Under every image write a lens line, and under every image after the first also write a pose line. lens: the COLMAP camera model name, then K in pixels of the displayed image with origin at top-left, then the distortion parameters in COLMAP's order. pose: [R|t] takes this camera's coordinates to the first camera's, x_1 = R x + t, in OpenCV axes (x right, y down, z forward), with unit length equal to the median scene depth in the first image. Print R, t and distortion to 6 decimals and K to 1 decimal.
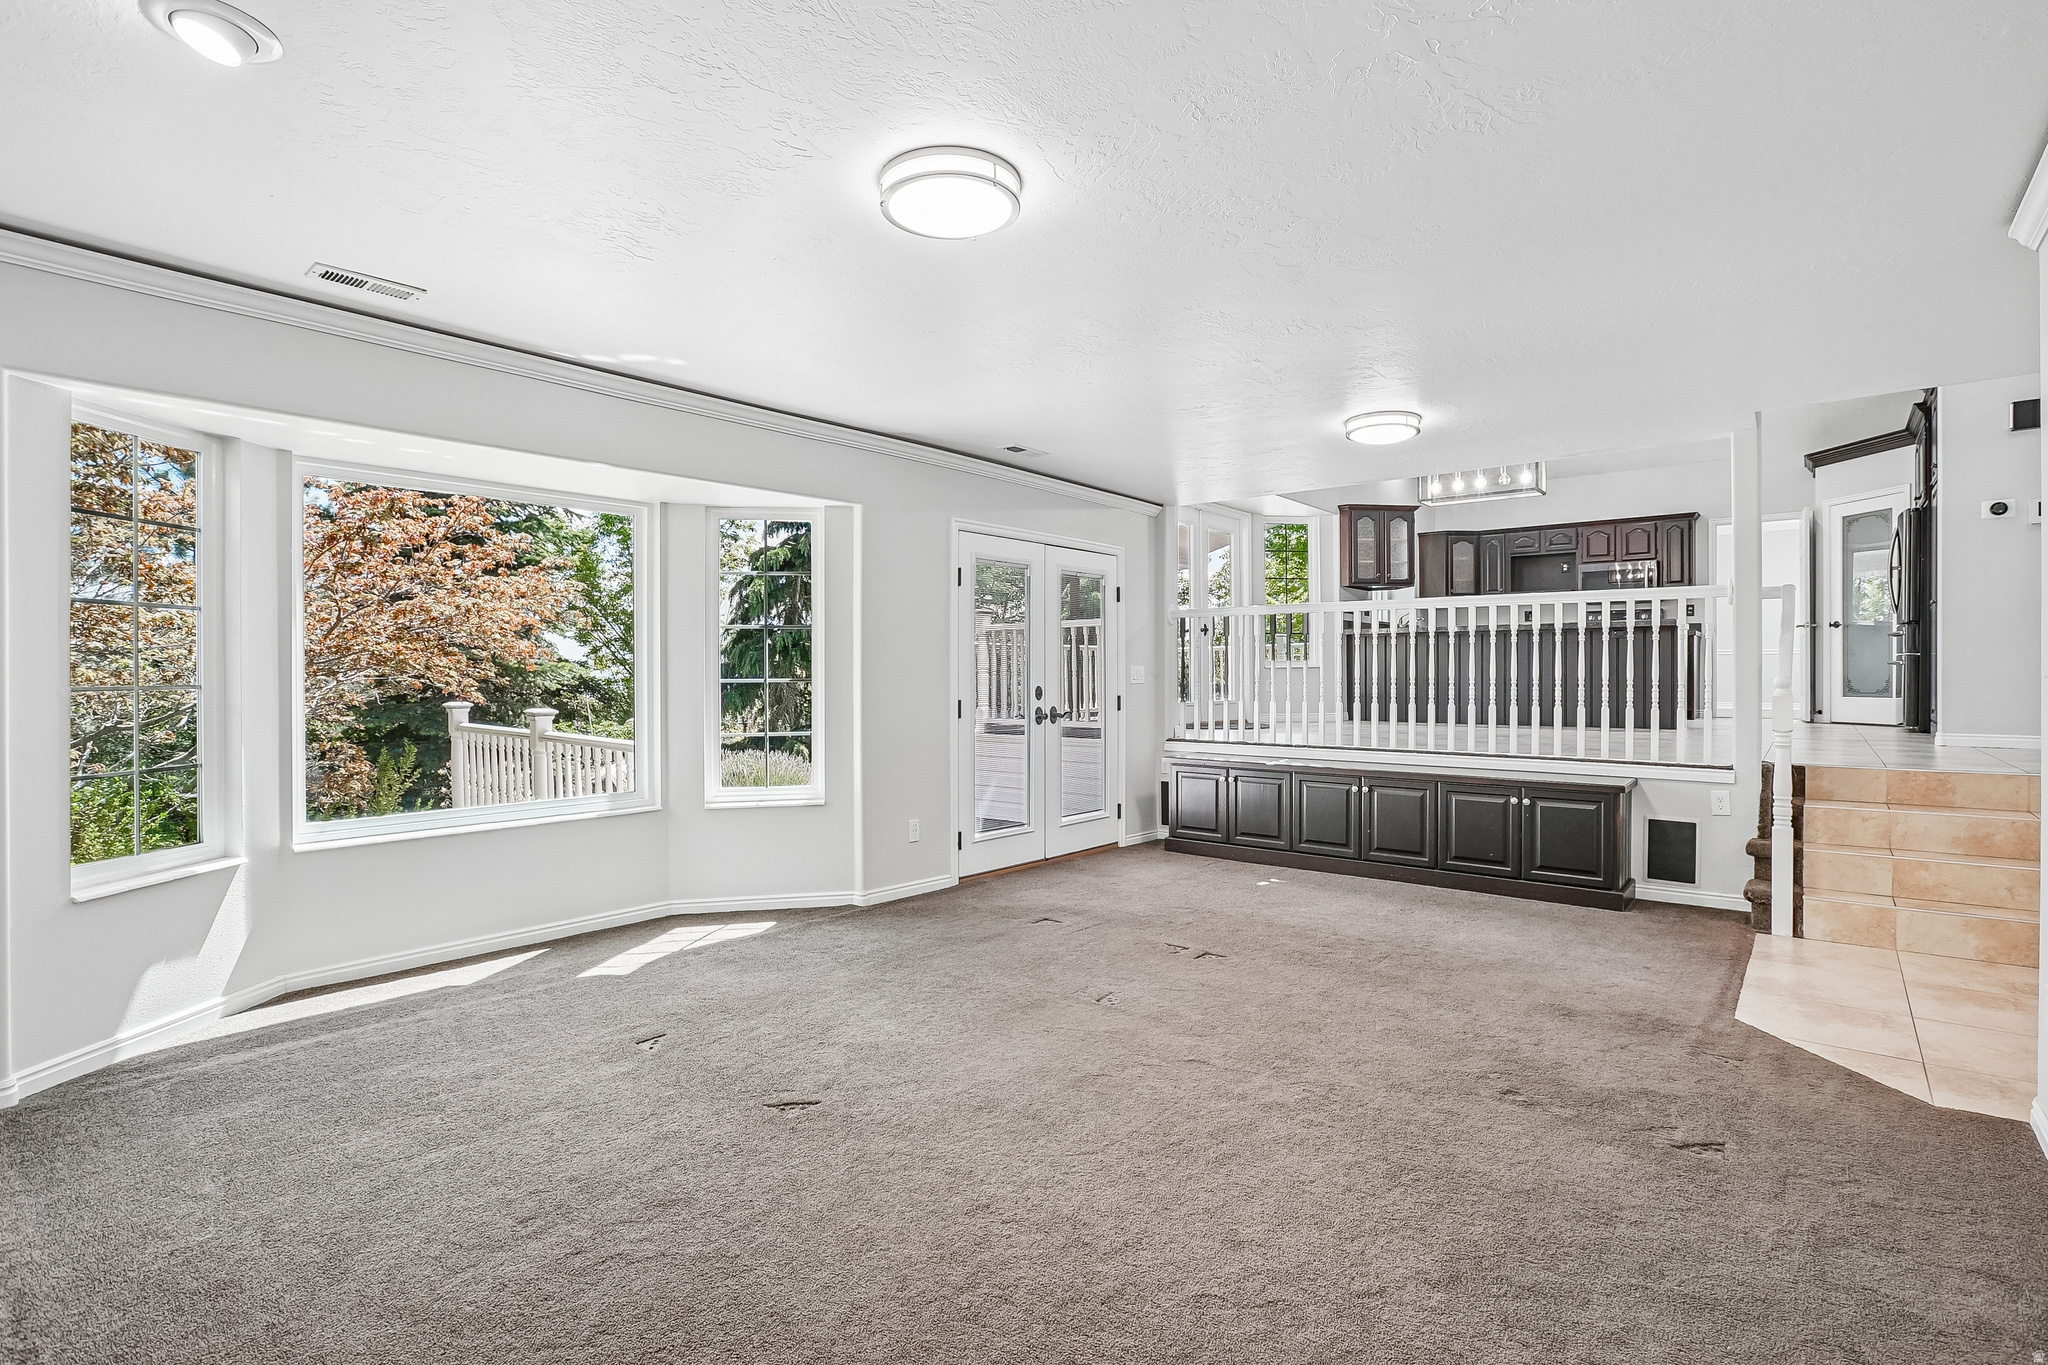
lens RADIAL K [[963.9, 0, 1021.3], [0, 963.9, 676.9], [0, 0, 1]] dist [-0.045091, 0.016432]
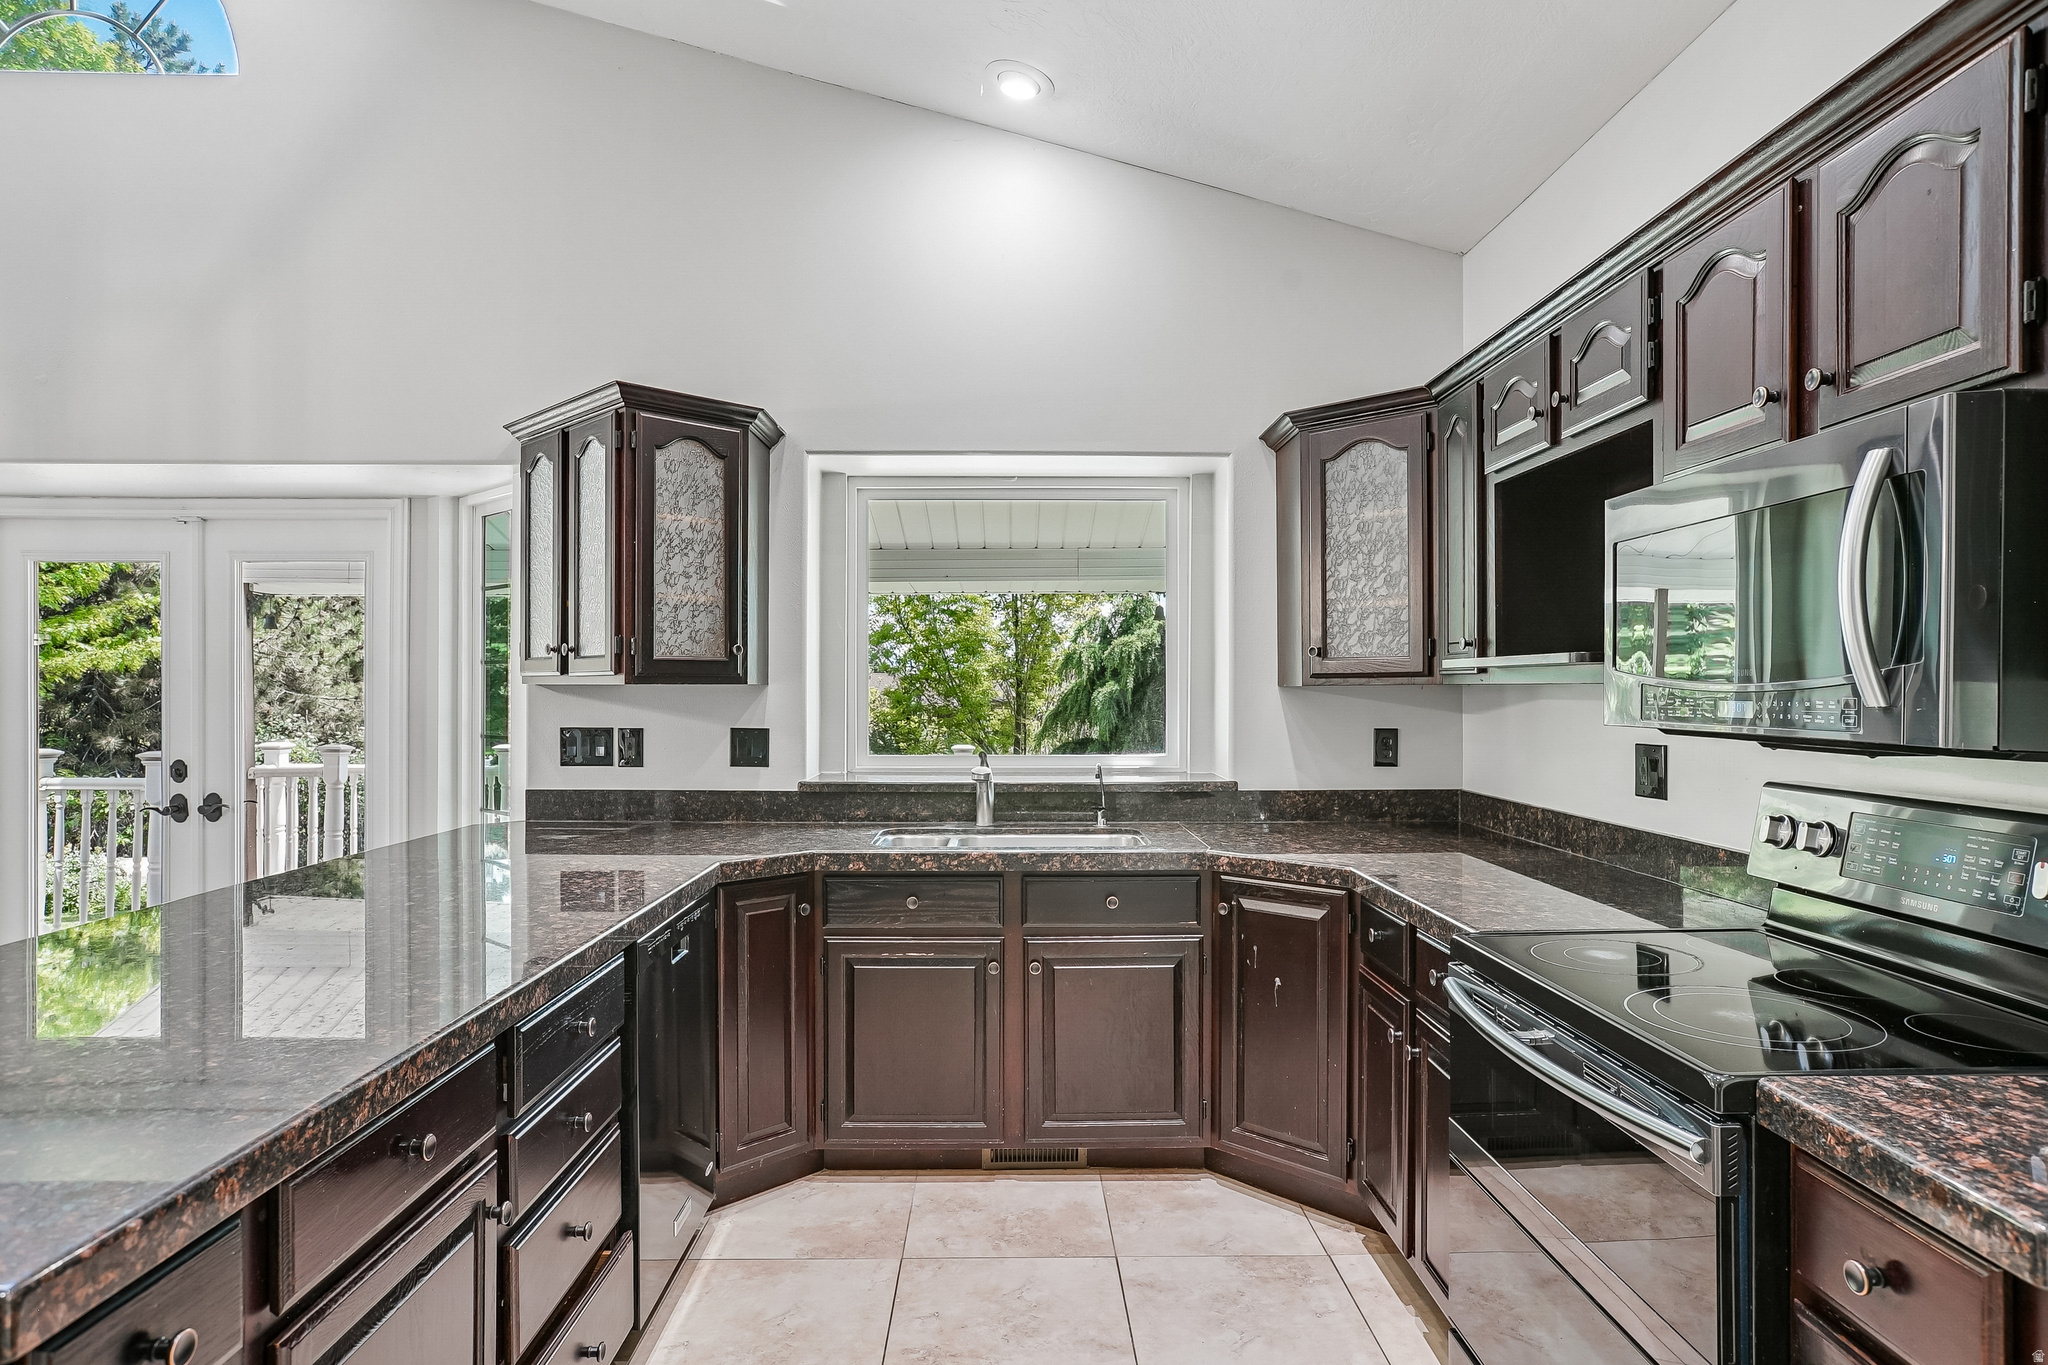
lens RADIAL K [[1123.9, 0, 1036.2], [0, 1123.9, 688.9], [0, 0, 1]] dist [-0.025566, 0.000777]
pose [[0.672239, 0.000113, -0.740335, 0.721152], [-0.003460, 0.999990, -0.002989, -0.093240], [0.740327, 0.004570, 0.672232, 0.880306]]
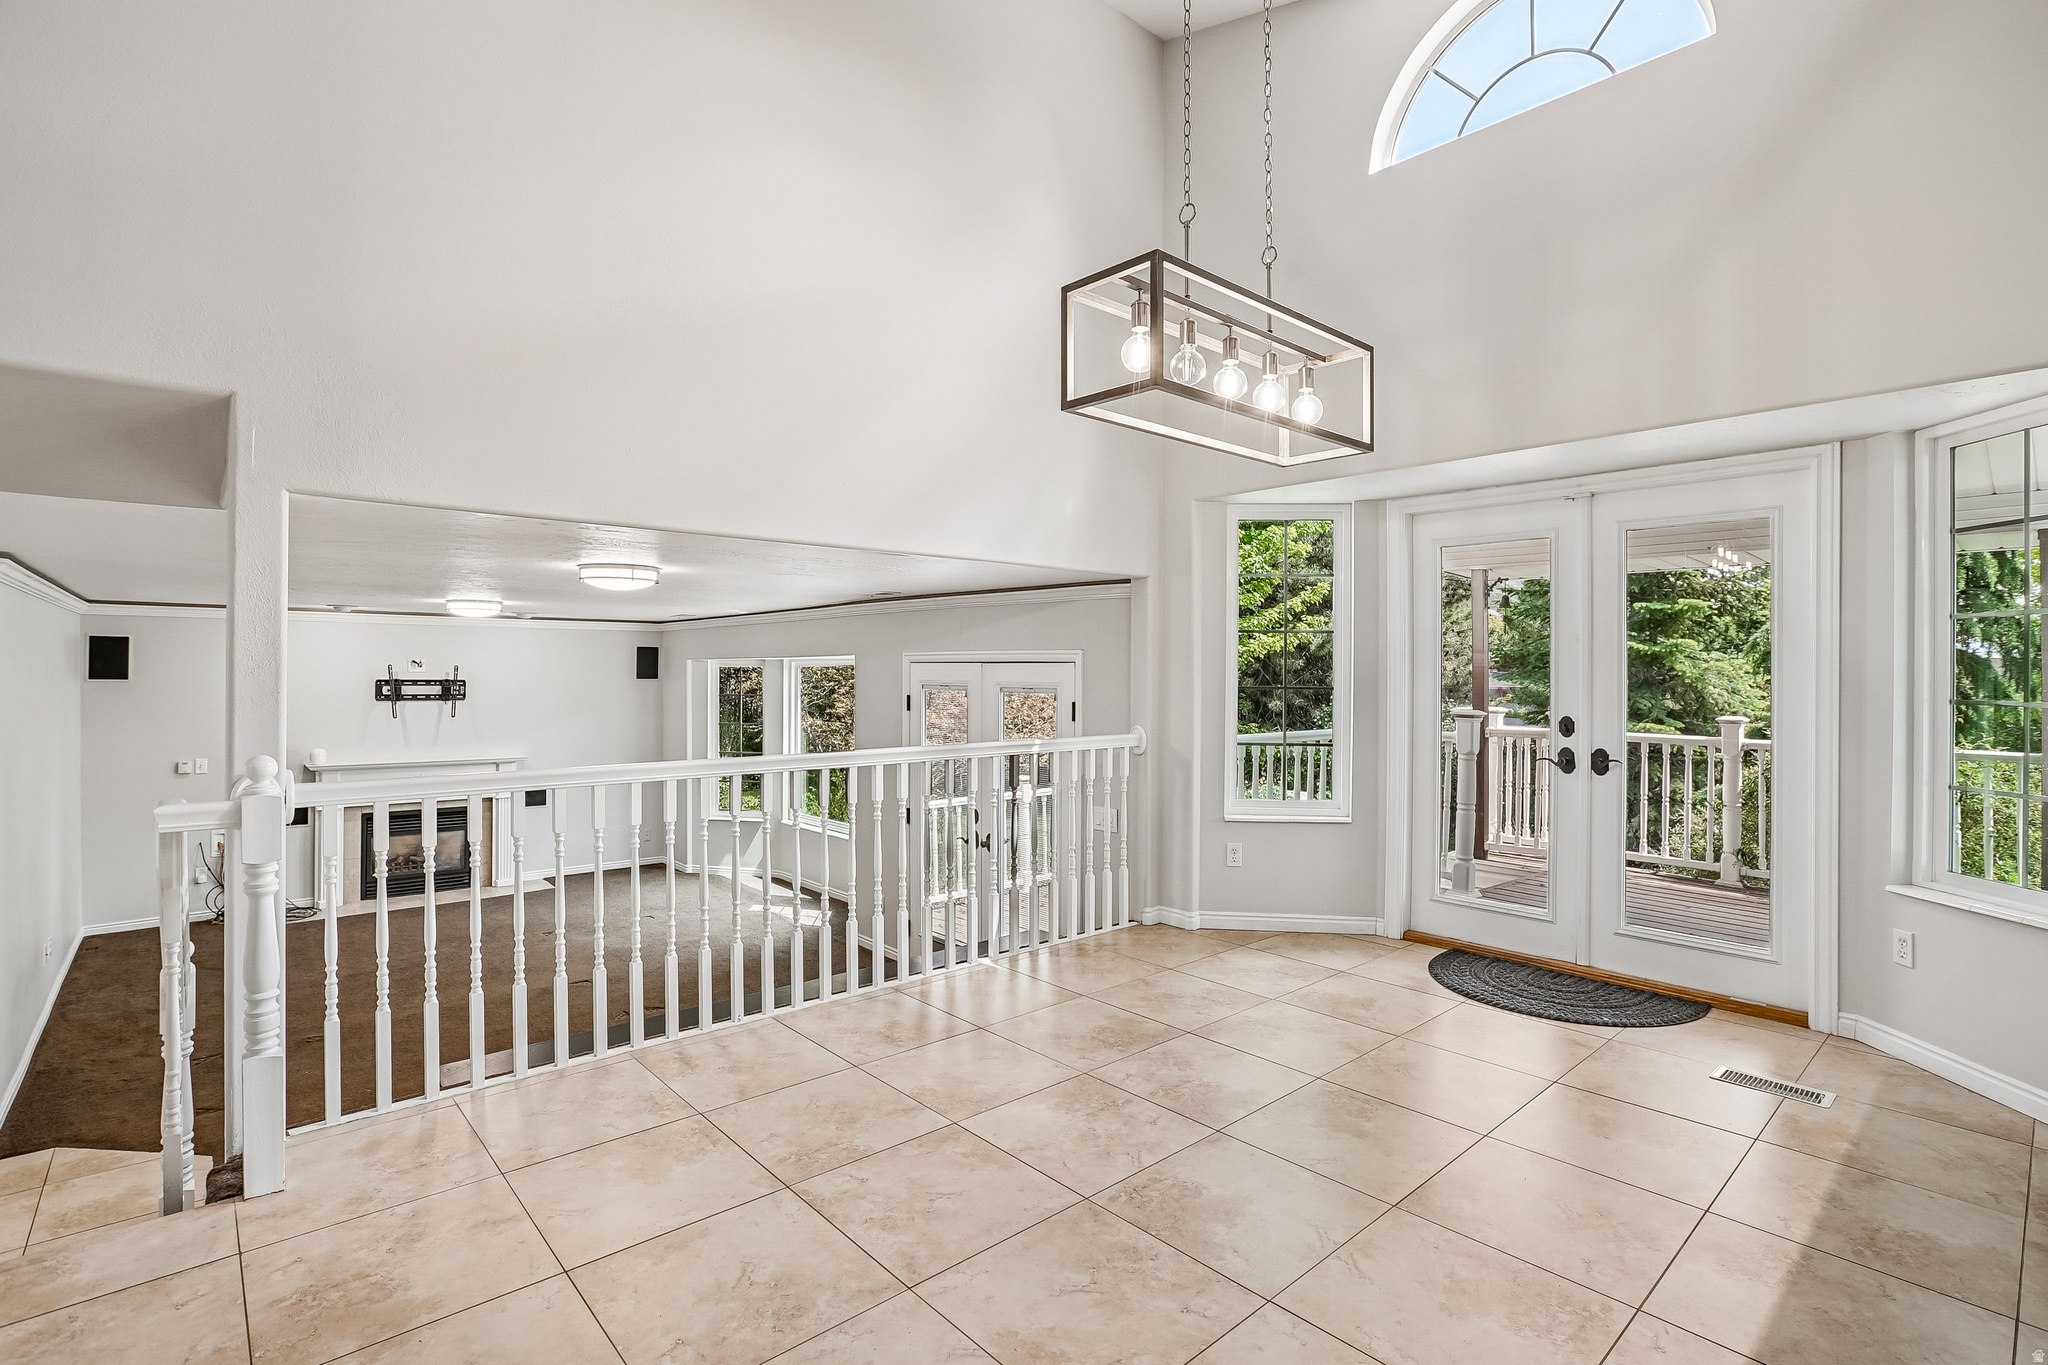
lens RADIAL K [[963.9, 0, 1026.2], [0, 963.9, 672.2], [0, 0, 1]] dist [-0.045091, 0.016432]
pose [[-0.134016, 0.001281, -0.990978, 0.610227], [-0.008370, 0.999962, 0.002424, -0.083562], [0.990944, 0.008619, -0.134001, 0.745973]]
